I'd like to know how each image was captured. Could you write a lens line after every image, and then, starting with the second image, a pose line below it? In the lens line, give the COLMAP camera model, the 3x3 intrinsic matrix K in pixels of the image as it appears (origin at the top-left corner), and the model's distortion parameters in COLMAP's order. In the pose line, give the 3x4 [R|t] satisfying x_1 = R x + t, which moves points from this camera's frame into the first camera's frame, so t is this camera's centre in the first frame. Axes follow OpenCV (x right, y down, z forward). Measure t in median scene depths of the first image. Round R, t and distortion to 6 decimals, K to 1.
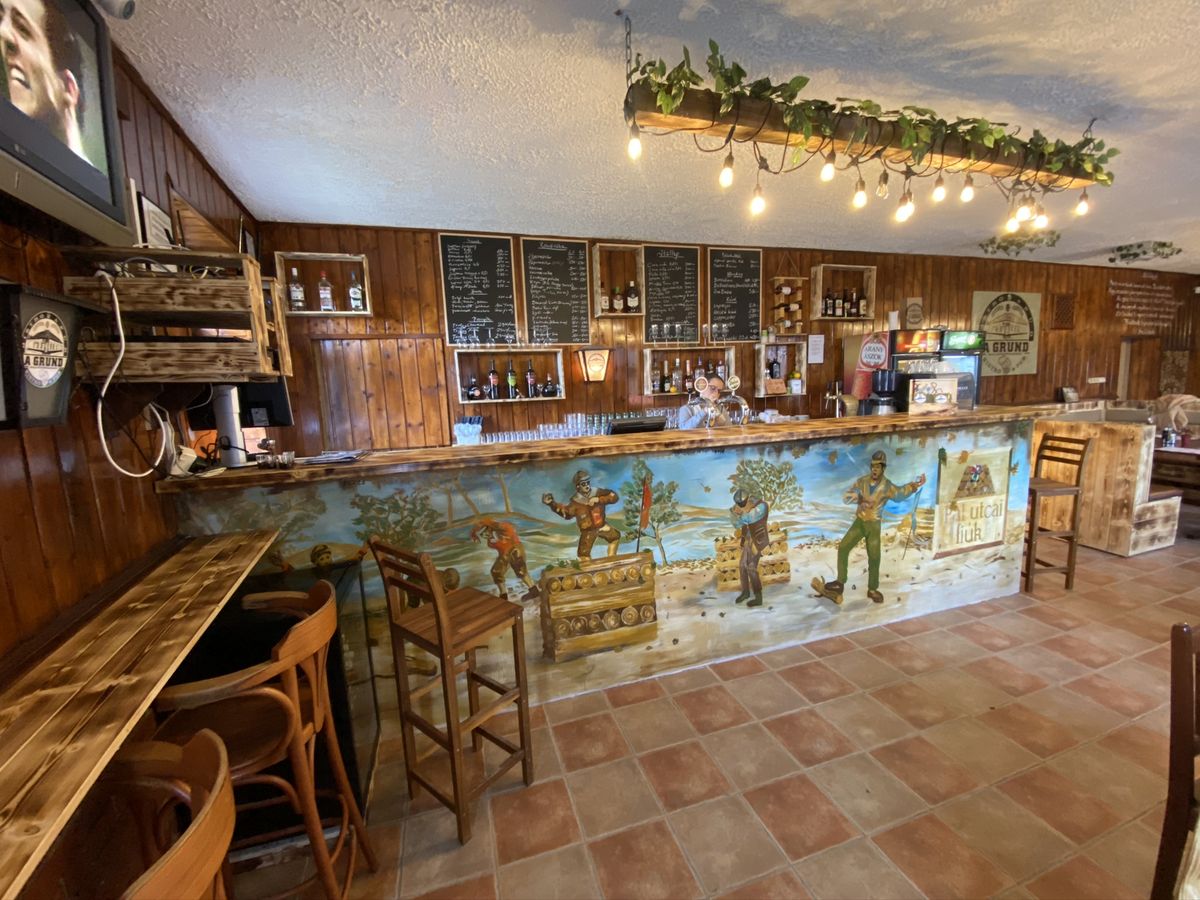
lens RADIAL K [[485.9, 0, 591.9], [0, 485.9, 448.9], [0, 0, 1]] dist [0.013253, -0.017571]
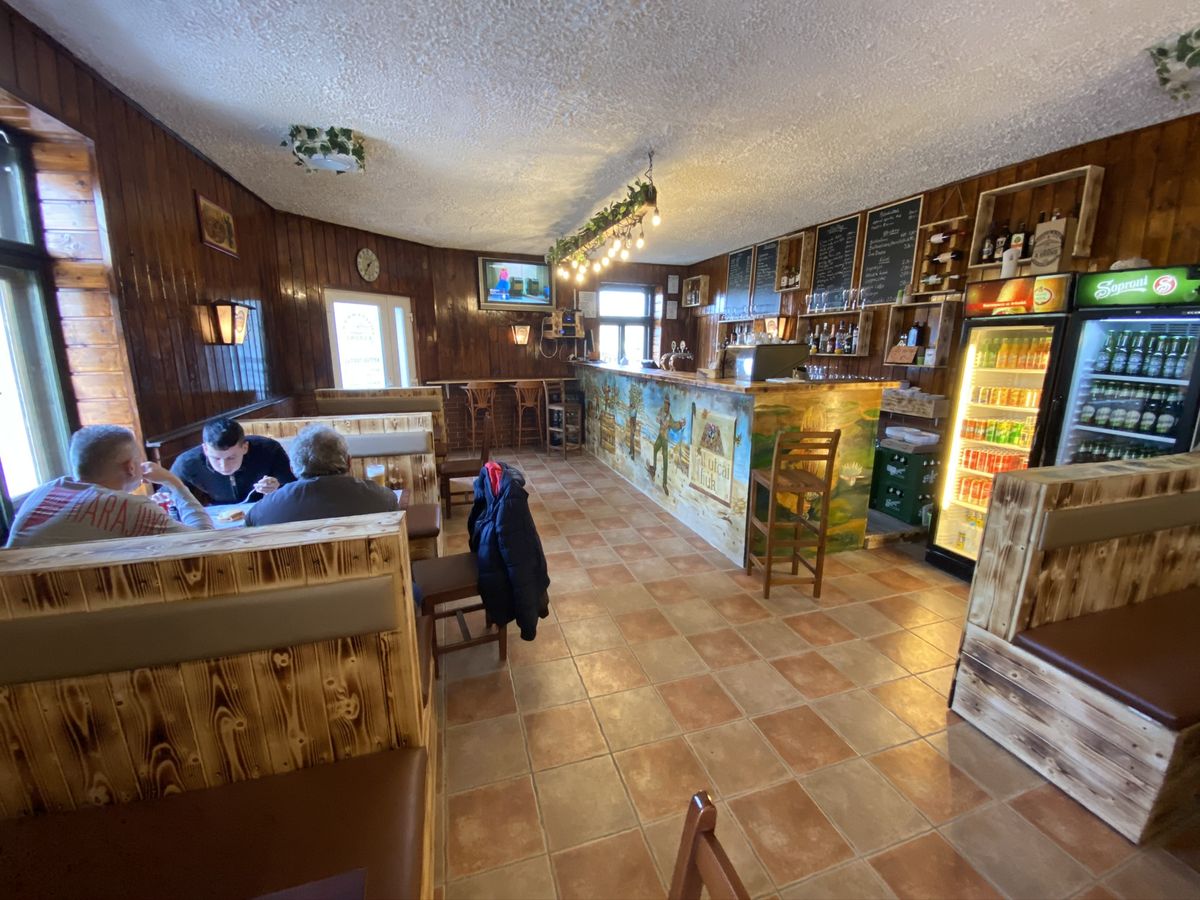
lens RADIAL K [[485.9, 0, 600.3], [0, 485.9, 447.4], [0, 0, 1]] dist [0.013253, -0.017571]
pose [[0.005507, 0.248636, -0.968581, 2.025235], [-0.139342, 0.959337, 0.245470, -0.172213], [0.990229, 0.133612, 0.039929, 0.714663]]
